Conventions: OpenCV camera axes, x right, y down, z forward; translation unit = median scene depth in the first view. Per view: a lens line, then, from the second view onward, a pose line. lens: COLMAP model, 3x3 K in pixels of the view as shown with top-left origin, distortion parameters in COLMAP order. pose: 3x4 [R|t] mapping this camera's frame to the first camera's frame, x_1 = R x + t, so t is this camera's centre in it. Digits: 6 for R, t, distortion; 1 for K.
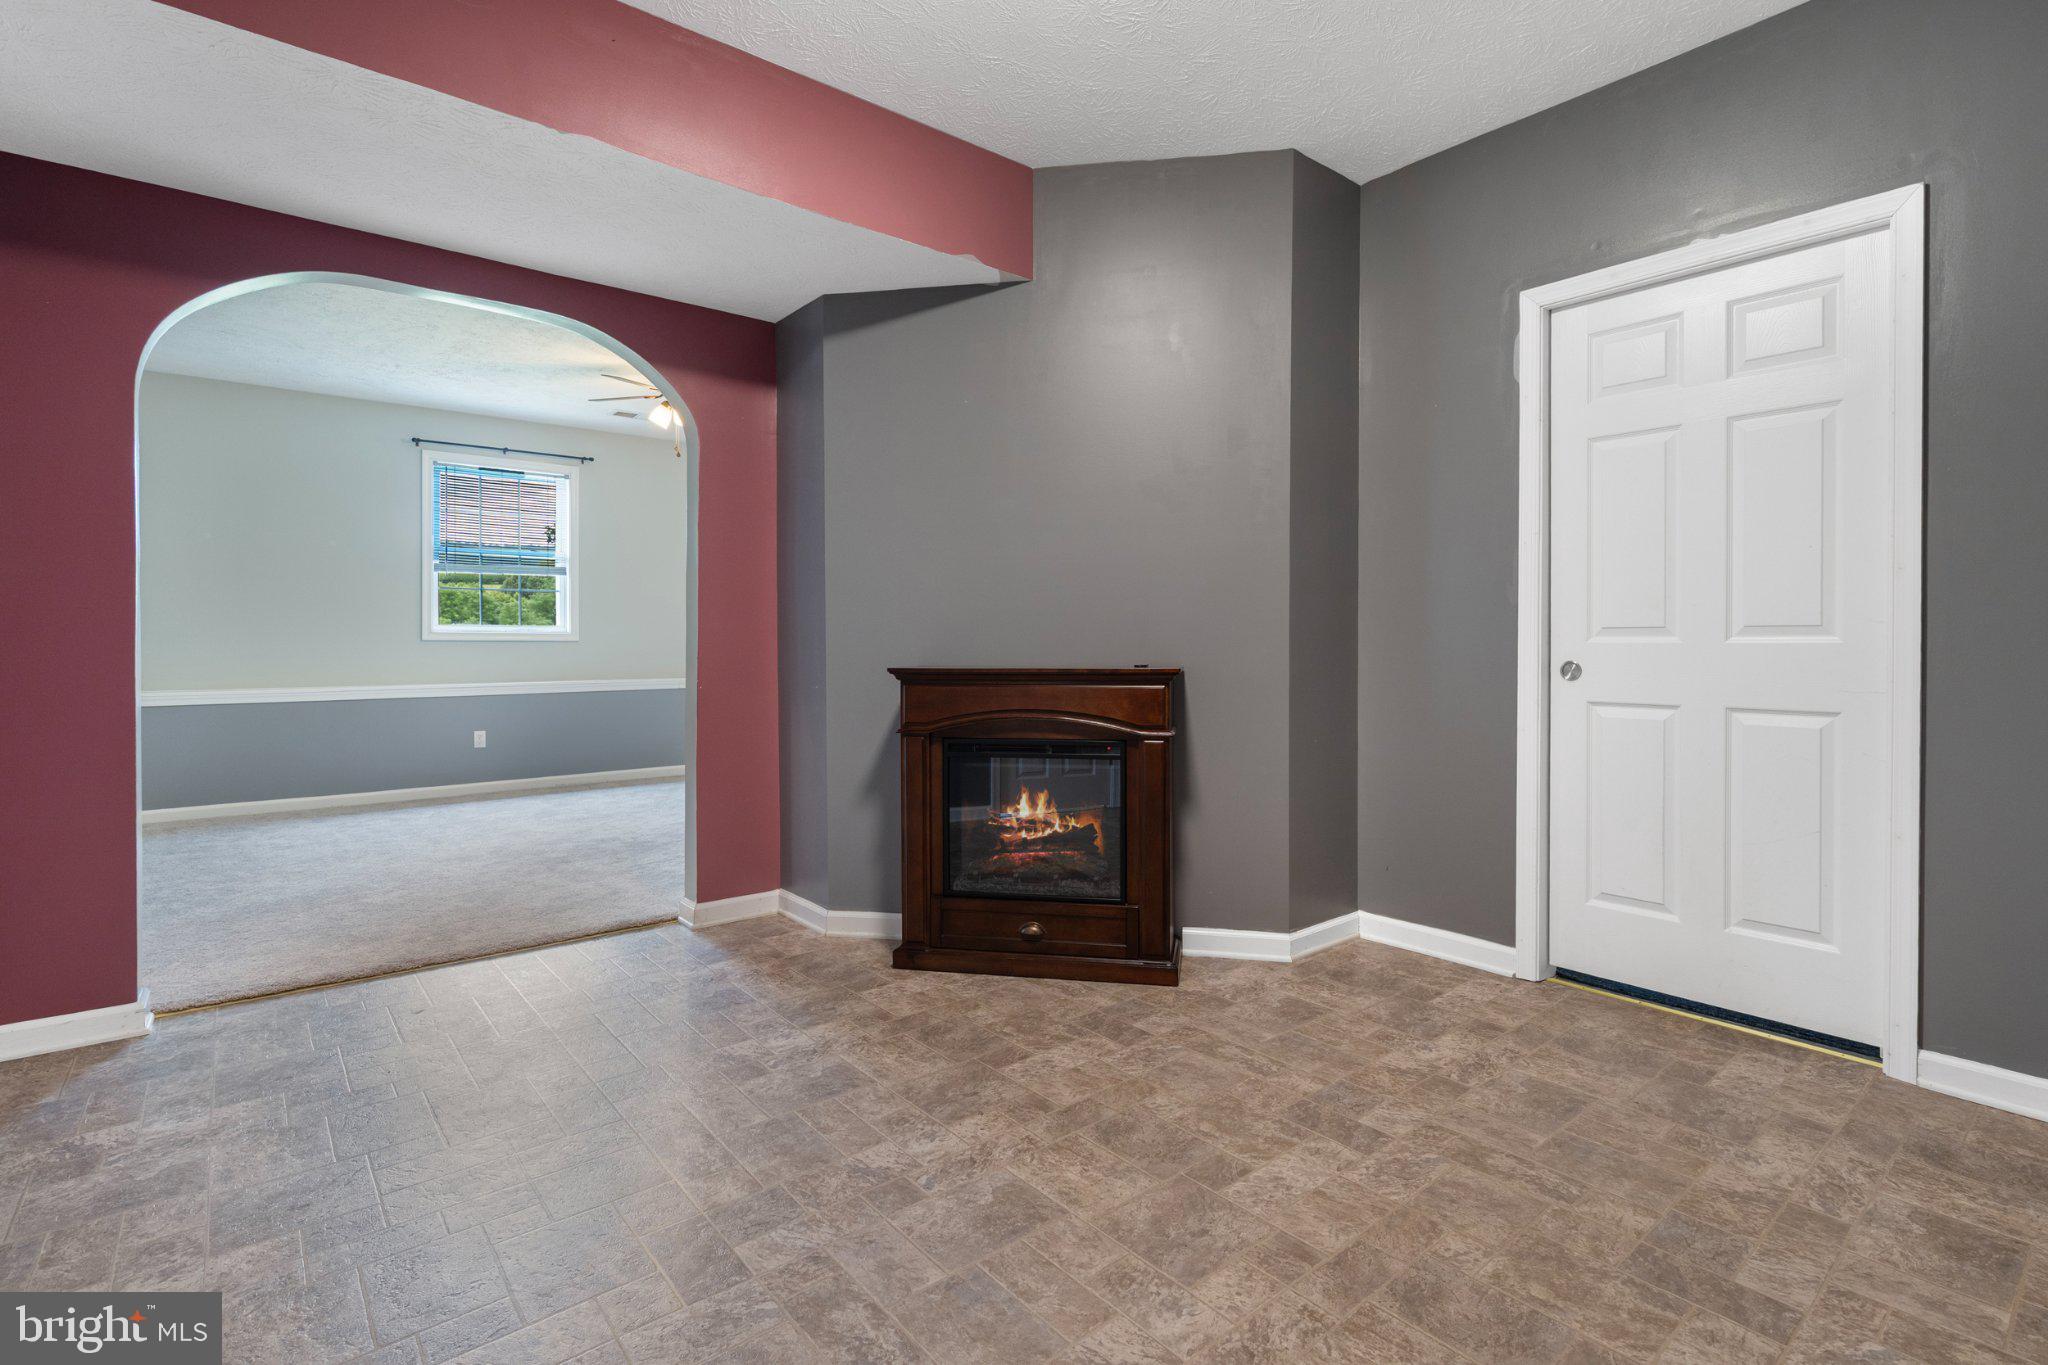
lens RADIAL K [[960.3, 0, 1022.5], [0, 960.3, 667.0], [0, 0, 1]] dist [-0.004085, -0.000786]
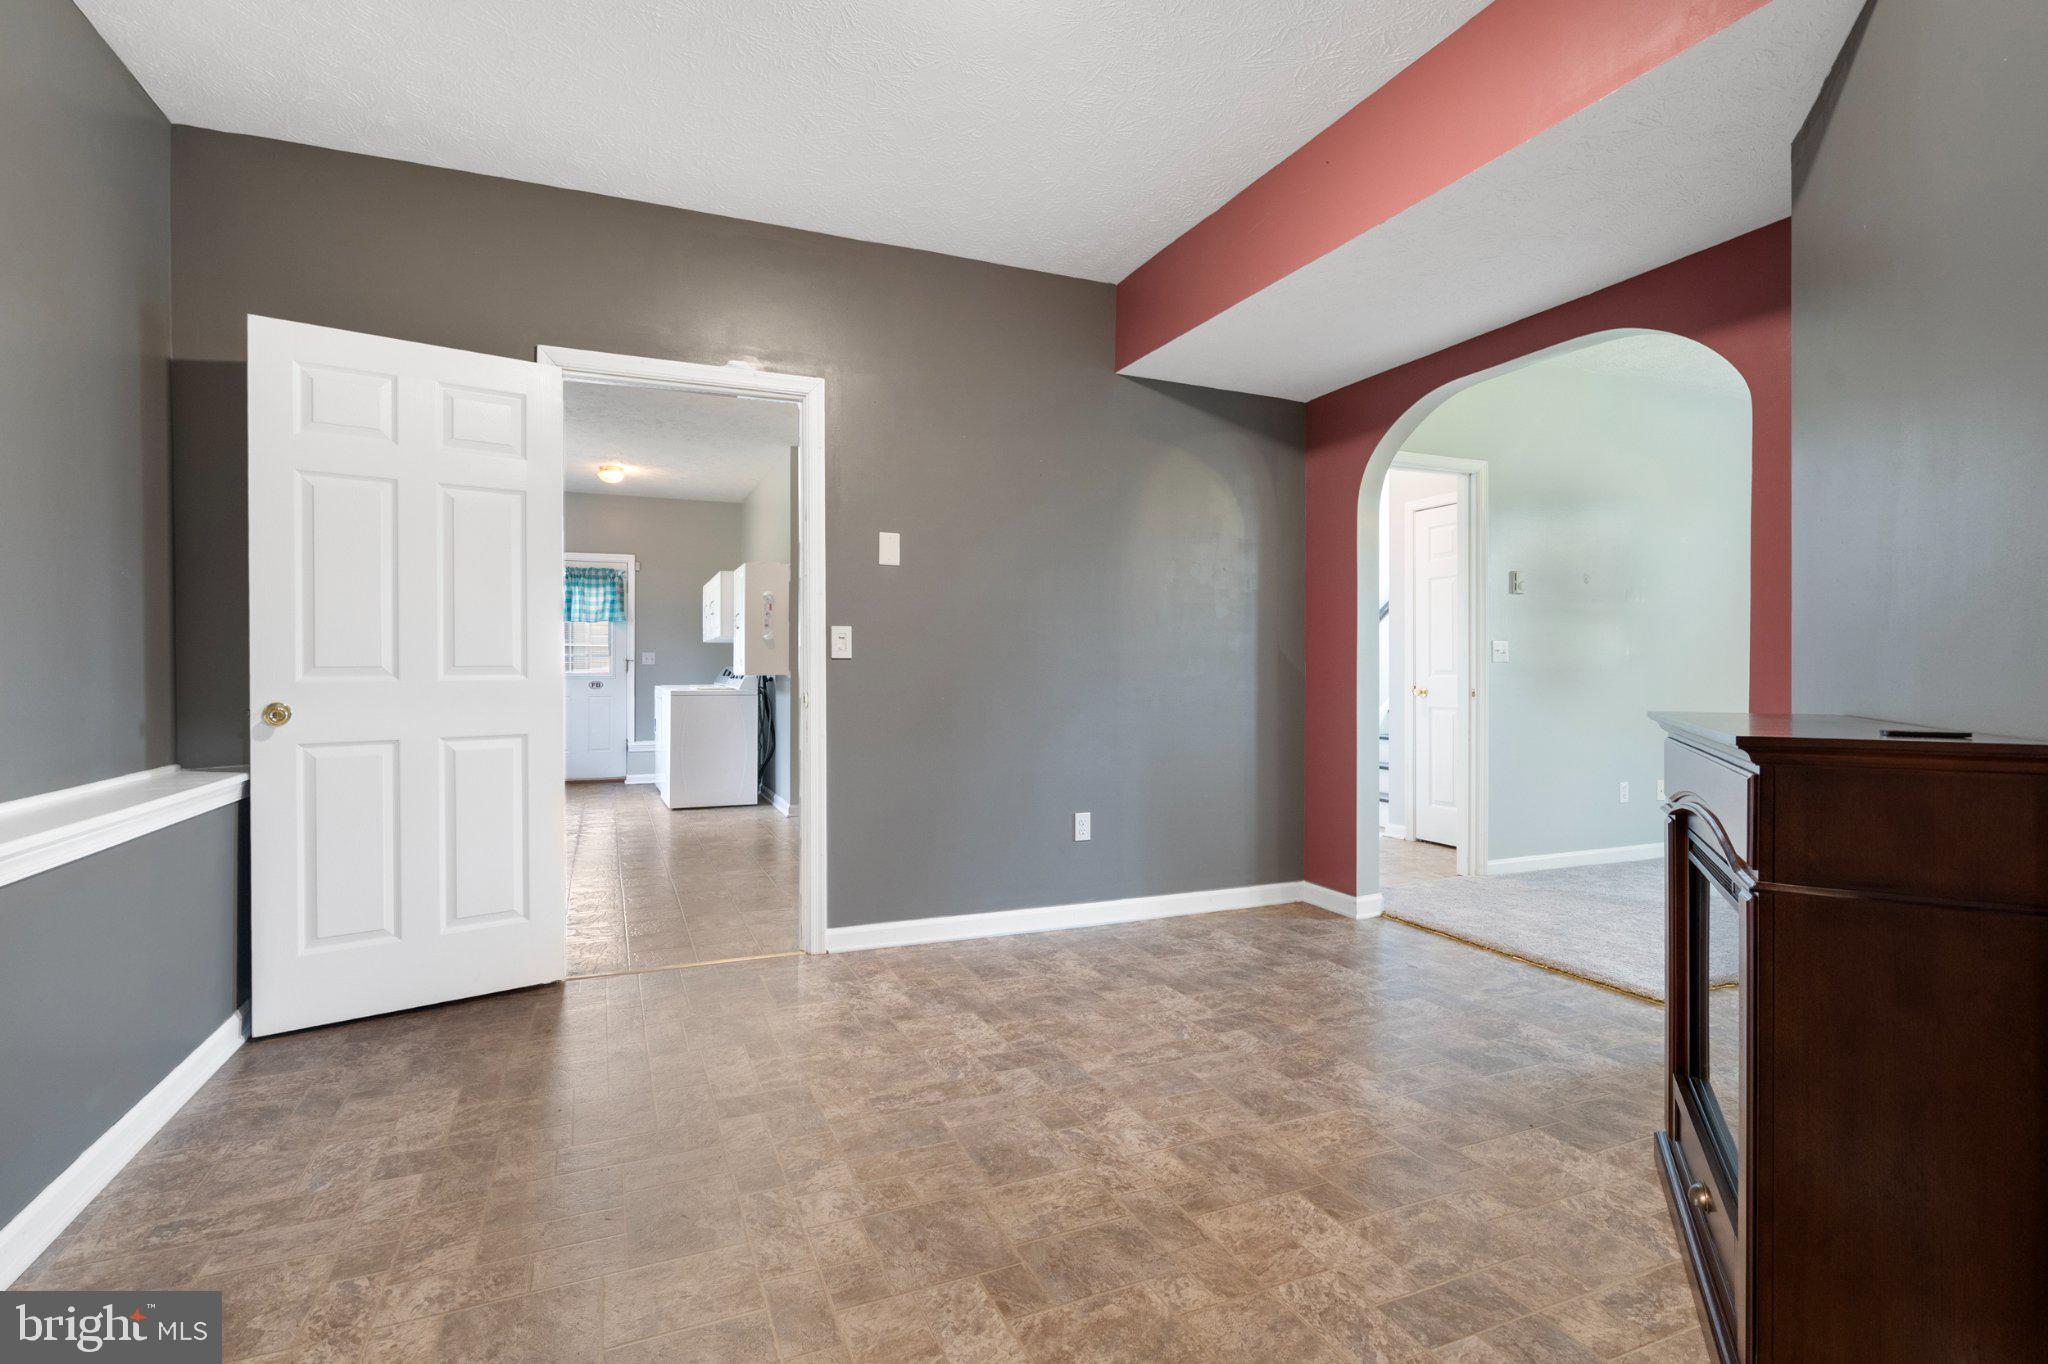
lens RADIAL K [[960.3, 0, 1040.6], [0, 960.3, 671.1], [0, 0, 1]] dist [-0.004085, -0.000786]
pose [[-0.260953, 0.002051, -0.965349, 1.318798], [-0.024704, 0.999656, 0.008802, -0.047606], [0.965035, 0.026145, -0.260812, 1.580932]]
